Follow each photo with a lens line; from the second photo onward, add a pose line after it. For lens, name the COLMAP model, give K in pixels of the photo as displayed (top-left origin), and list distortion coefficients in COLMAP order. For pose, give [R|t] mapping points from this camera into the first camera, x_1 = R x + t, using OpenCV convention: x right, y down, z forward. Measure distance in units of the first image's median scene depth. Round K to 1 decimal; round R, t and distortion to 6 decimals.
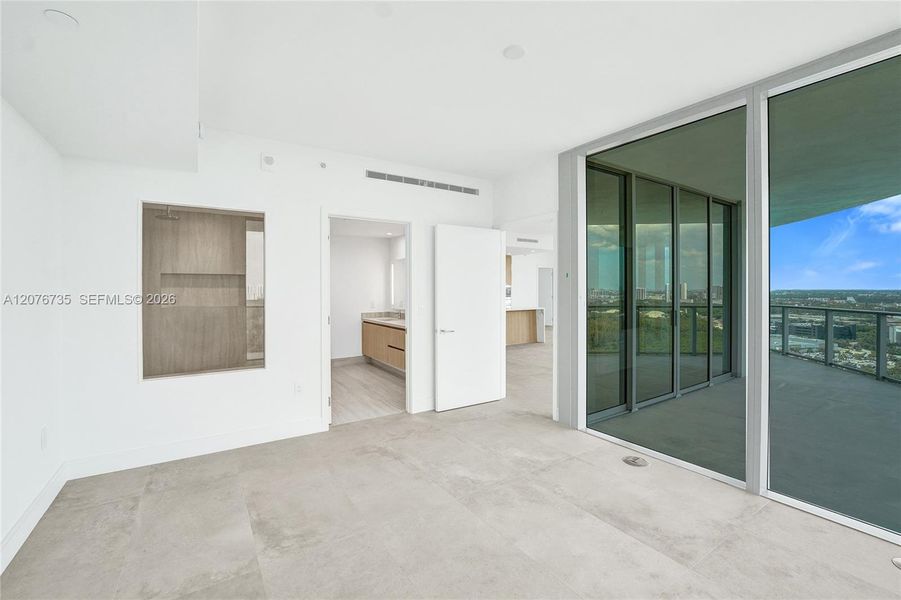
lens RADIAL K [[388.0, 0, 447.8], [0, 388.0, 308.9], [0, 0, 1]] dist [-0.026646, 0.001436]
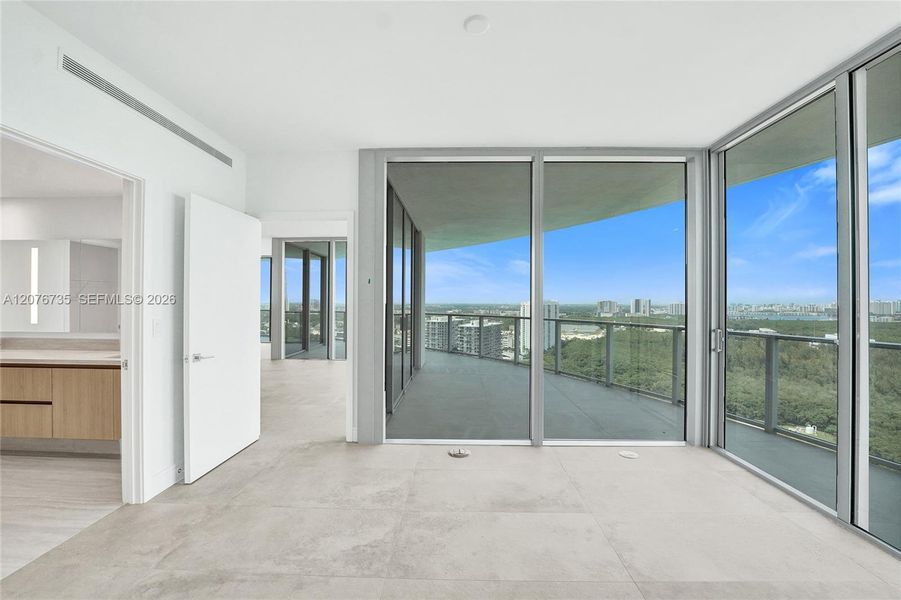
lens RADIAL K [[375.4, 0, 450.5], [0, 375.4, 311.9], [0, 0, 1]] dist [-0.030532, 0.002344]
pose [[0.560350, -0.016051, 0.828101, -0.338362], [0.034360, 0.999402, -0.003879, -0.003432], [-0.827543, 0.030627, 0.560566, 0.342889]]
